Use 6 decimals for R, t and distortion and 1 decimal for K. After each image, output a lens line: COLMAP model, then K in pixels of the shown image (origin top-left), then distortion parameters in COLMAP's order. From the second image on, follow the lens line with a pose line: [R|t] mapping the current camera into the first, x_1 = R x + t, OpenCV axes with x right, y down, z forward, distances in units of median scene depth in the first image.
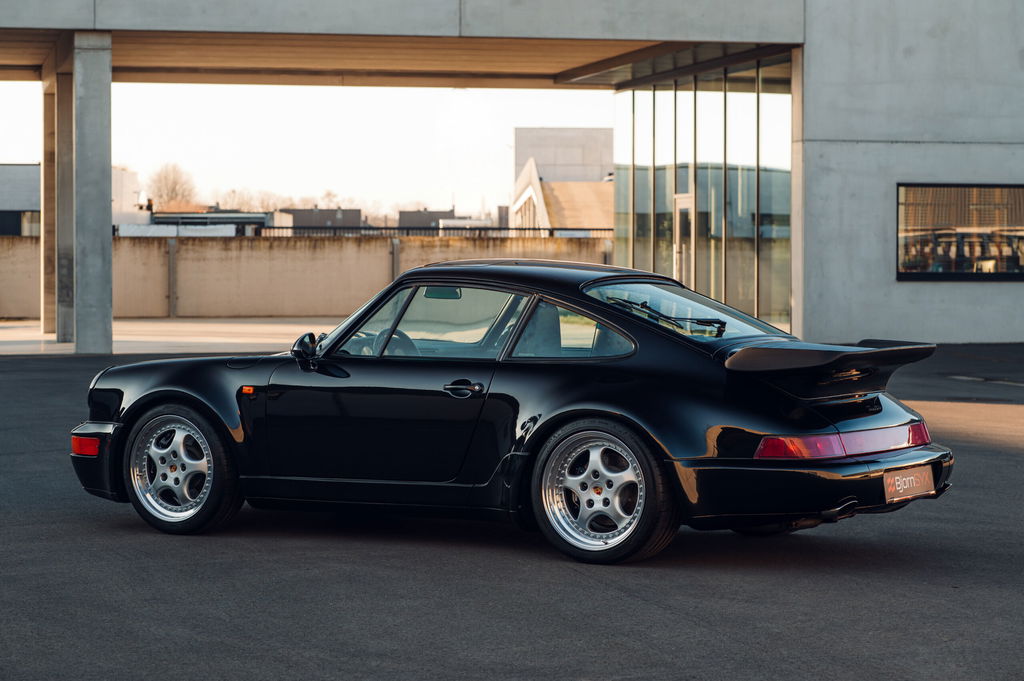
lens RADIAL K [[2556.0, 0, 503.5], [0, 2556.0, 332.3], [0, 0, 1]] dist [0.079463, 0.000000]
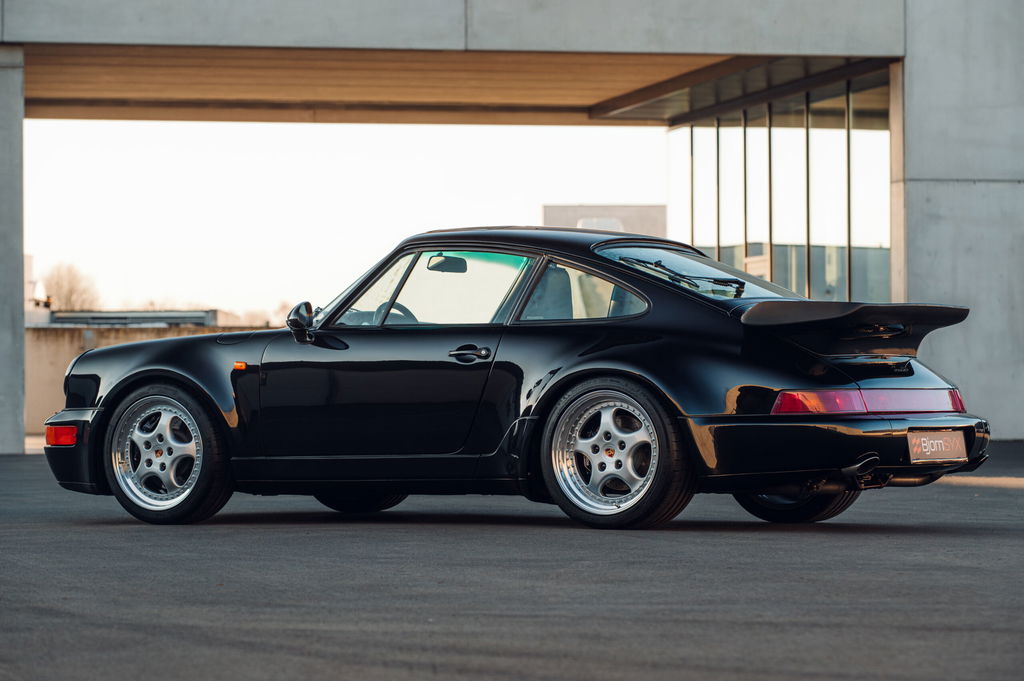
lens RADIAL K [[3650.7, 0, 516.8], [0, 3650.7, 347.2], [0, 0, 1]] dist [0.291828, 0.000000]
pose [[0.999974, -0.006111, -0.003898, 0.006927], [0.005924, 0.998909, -0.046317, 0.078239], [0.004177, 0.046293, 0.998919, -0.338297]]
